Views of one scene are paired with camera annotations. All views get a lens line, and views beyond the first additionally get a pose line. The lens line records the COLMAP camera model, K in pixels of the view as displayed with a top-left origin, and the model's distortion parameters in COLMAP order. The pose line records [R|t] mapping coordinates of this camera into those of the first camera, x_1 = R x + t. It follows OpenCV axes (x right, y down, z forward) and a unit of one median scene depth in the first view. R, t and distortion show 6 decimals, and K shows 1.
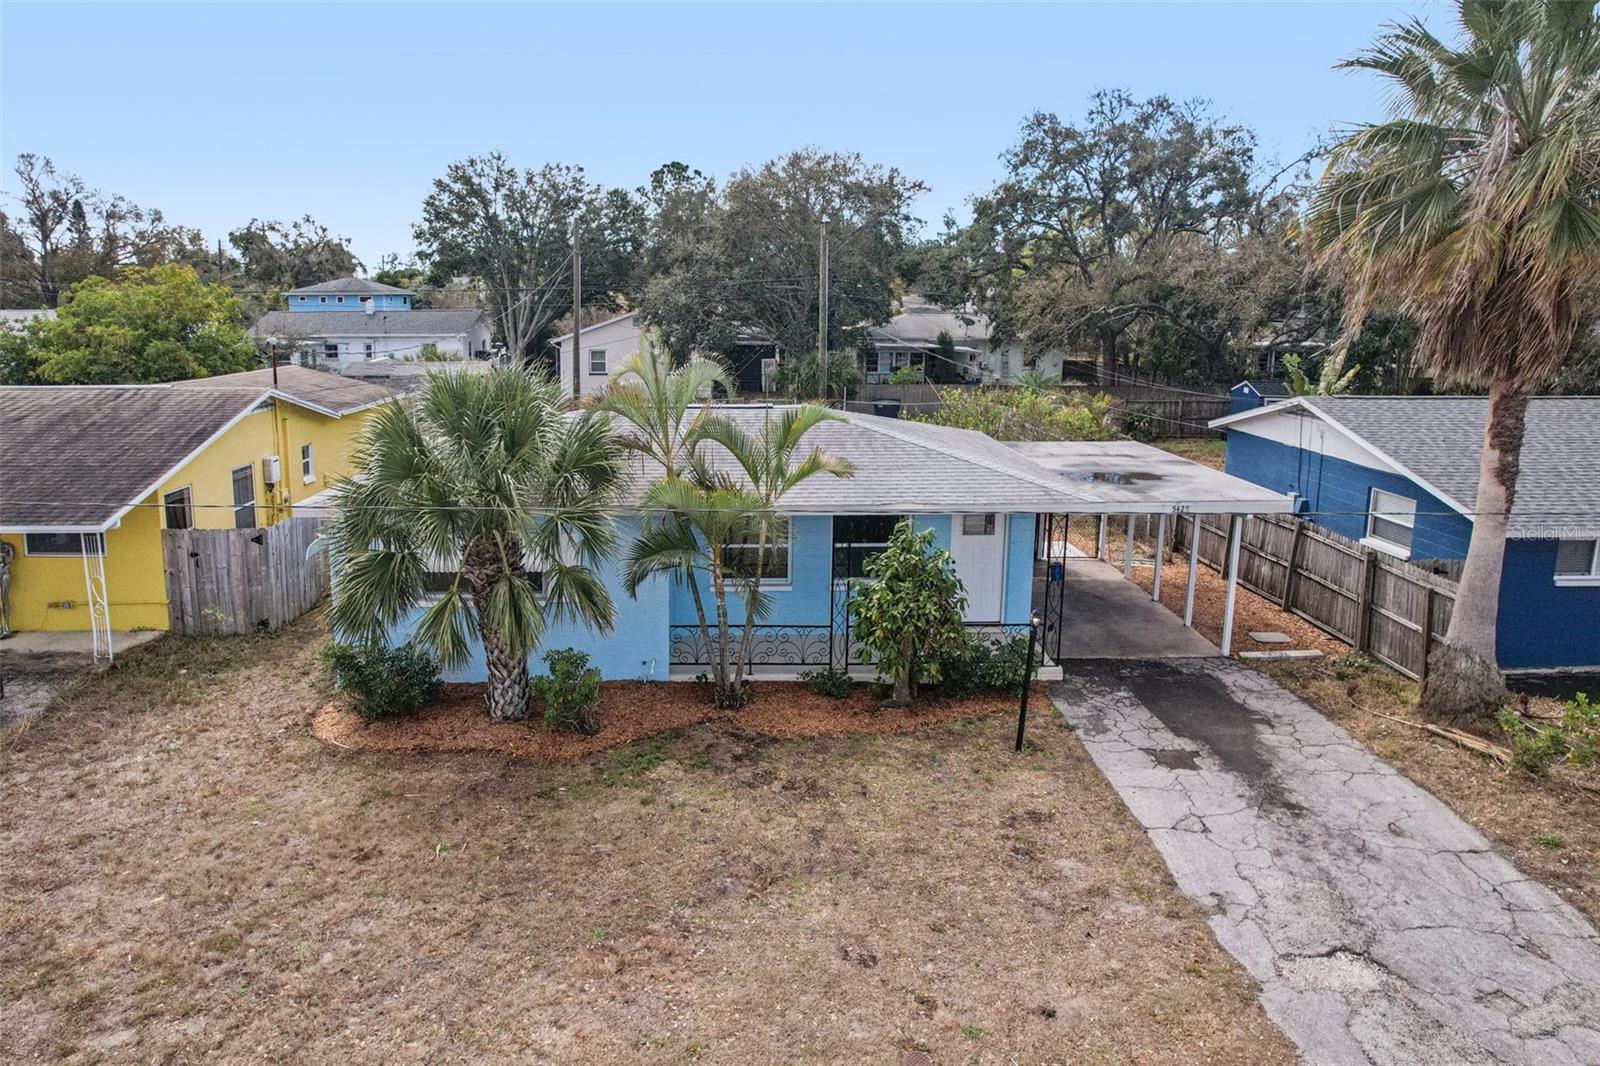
lens RADIAL K [[1043.8, 0, 785.7], [0, 1043.8, 484.5], [0, 0, 1]] dist [-0.077082, 0.064264]
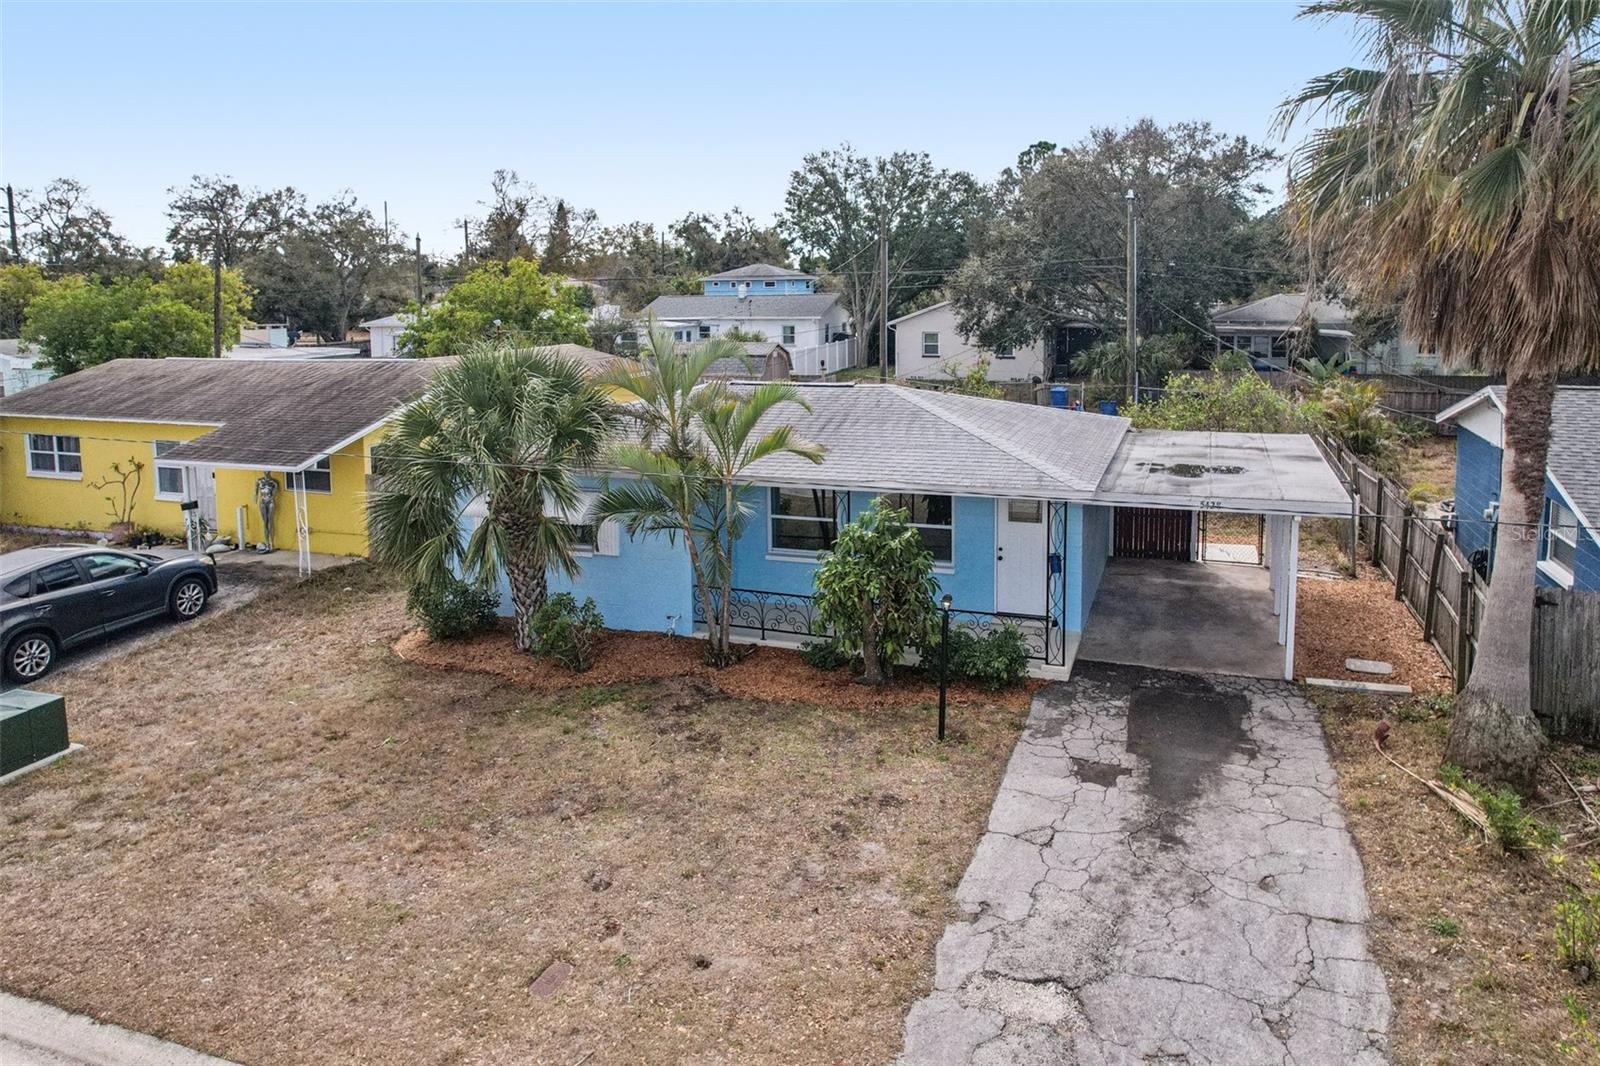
lens RADIAL K [[1073.2, 0, 826.5], [0, 1073.2, 412.6], [0, 0, 1]] dist [-0.050863, 0.026745]
pose [[0.927825, 0.027771, -0.371981, 0.457503], [-0.047797, 0.997855, -0.044722, -0.000938], [0.369941, 0.059274, 0.927162, 0.006941]]
